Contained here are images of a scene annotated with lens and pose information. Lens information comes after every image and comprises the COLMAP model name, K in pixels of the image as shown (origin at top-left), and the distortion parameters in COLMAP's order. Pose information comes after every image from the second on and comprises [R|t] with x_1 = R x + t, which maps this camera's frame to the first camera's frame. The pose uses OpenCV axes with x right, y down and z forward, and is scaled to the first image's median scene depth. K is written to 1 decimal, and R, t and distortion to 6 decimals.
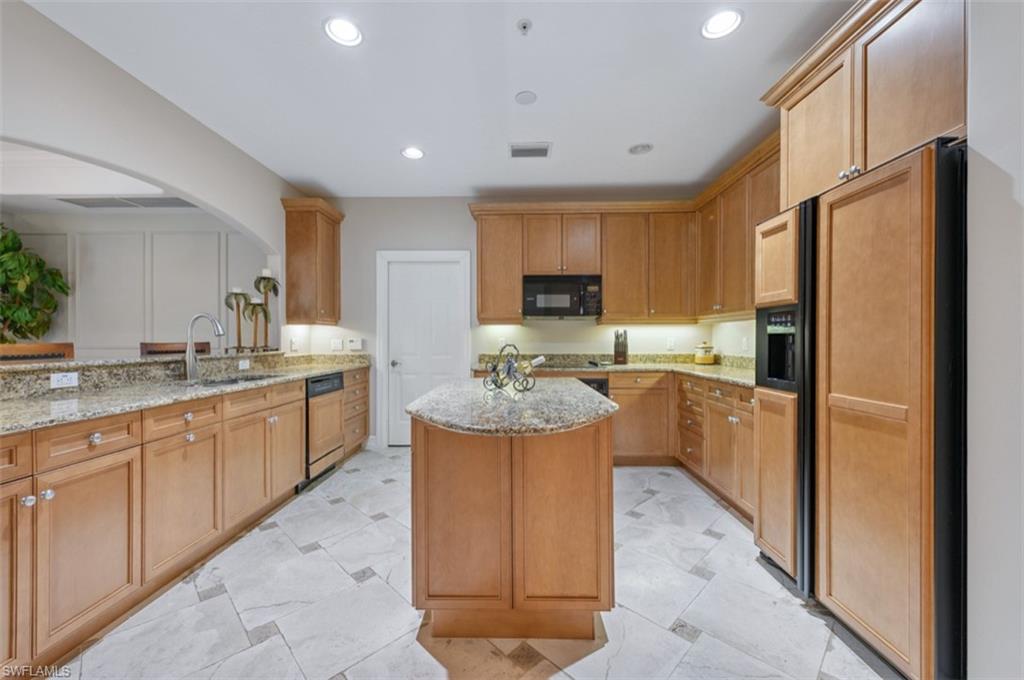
lens RADIAL K [[398.7, 0, 511.4], [0, 398.7, 339.0], [0, 0, 1]] dist [0.003785, -0.000055]
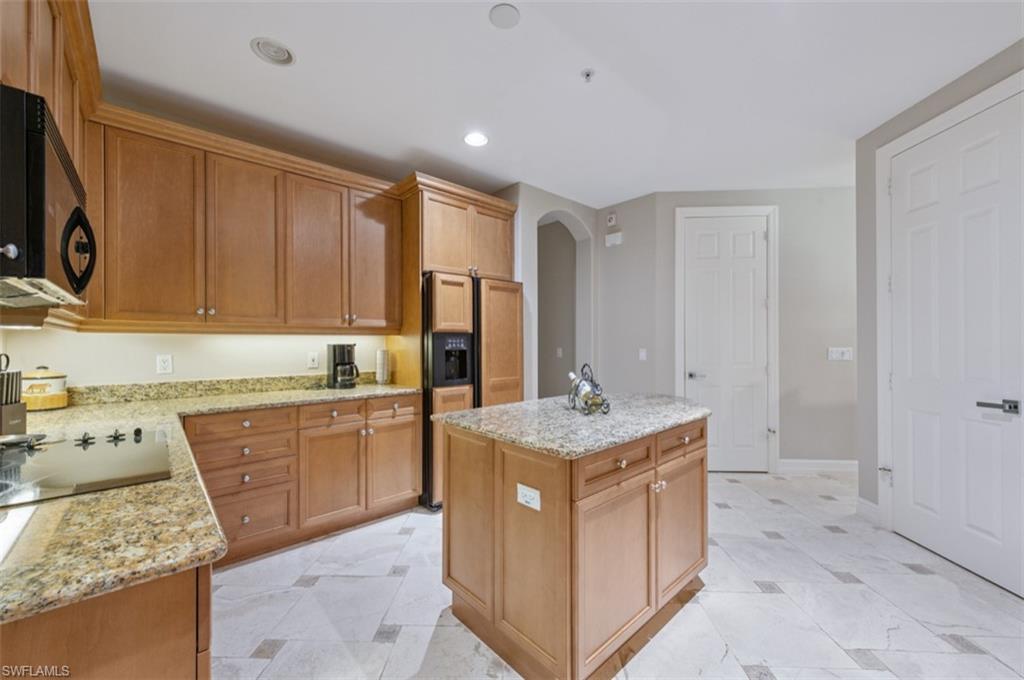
lens RADIAL K [[398.7, 0, 504.9], [0, 398.7, 339.7], [0, 0, 1]] dist [0.003785, -0.000055]
pose [[-0.675315, 0.003629, 0.737520, -0.588819], [0.003568, 0.999992, -0.001654, -0.049099], [-0.737521, 0.001515, -0.675323, 1.821779]]
